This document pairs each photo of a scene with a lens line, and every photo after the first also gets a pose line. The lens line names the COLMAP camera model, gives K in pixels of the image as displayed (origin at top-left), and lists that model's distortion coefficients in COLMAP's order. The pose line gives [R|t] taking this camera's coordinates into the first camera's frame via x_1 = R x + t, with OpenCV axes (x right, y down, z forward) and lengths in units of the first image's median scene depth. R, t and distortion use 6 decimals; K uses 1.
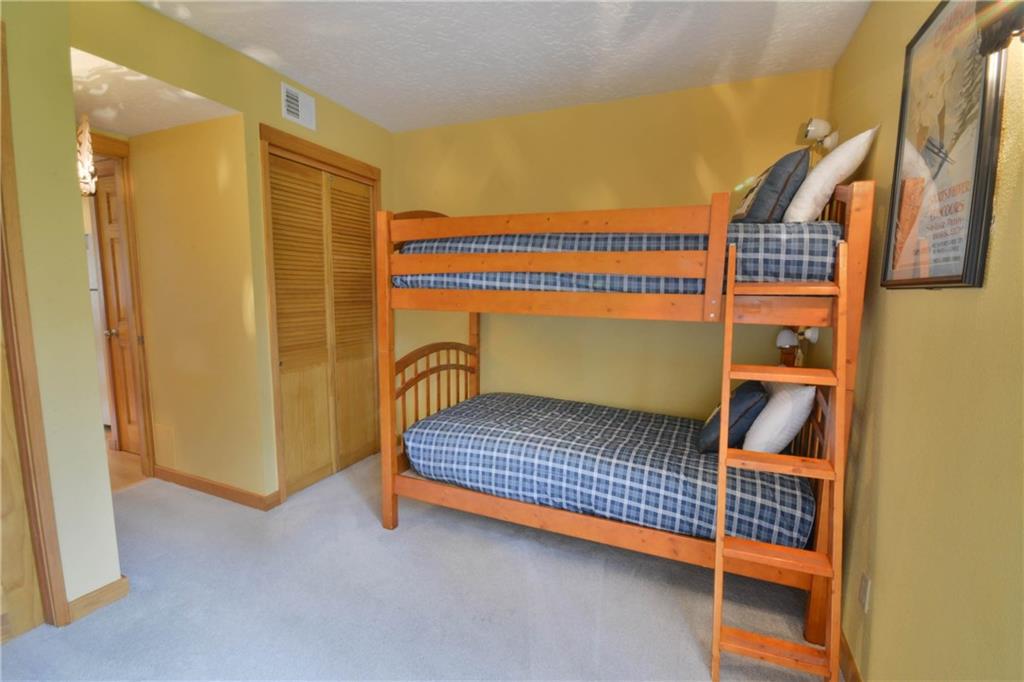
lens RADIAL K [[450.8, 0, 512.1], [0, 450.8, 340.3], [0, 0, 1]] dist [-0.006780, -0.000664]
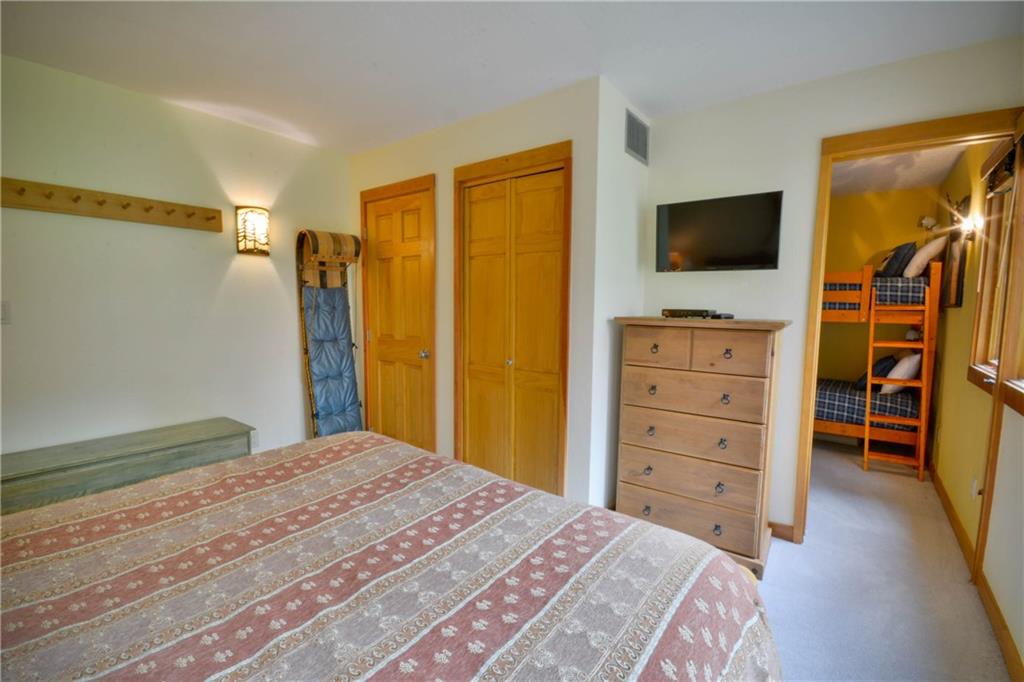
lens RADIAL K [[450.8, 0, 511.8], [0, 450.8, 343.5], [0, 0, 1]] dist [-0.006780, -0.000664]
pose [[0.969417, 0.015543, -0.244925, -0.713168], [-0.024716, 0.999102, -0.034421, 0.186670], [0.244170, 0.039422, 0.968931, -1.607558]]
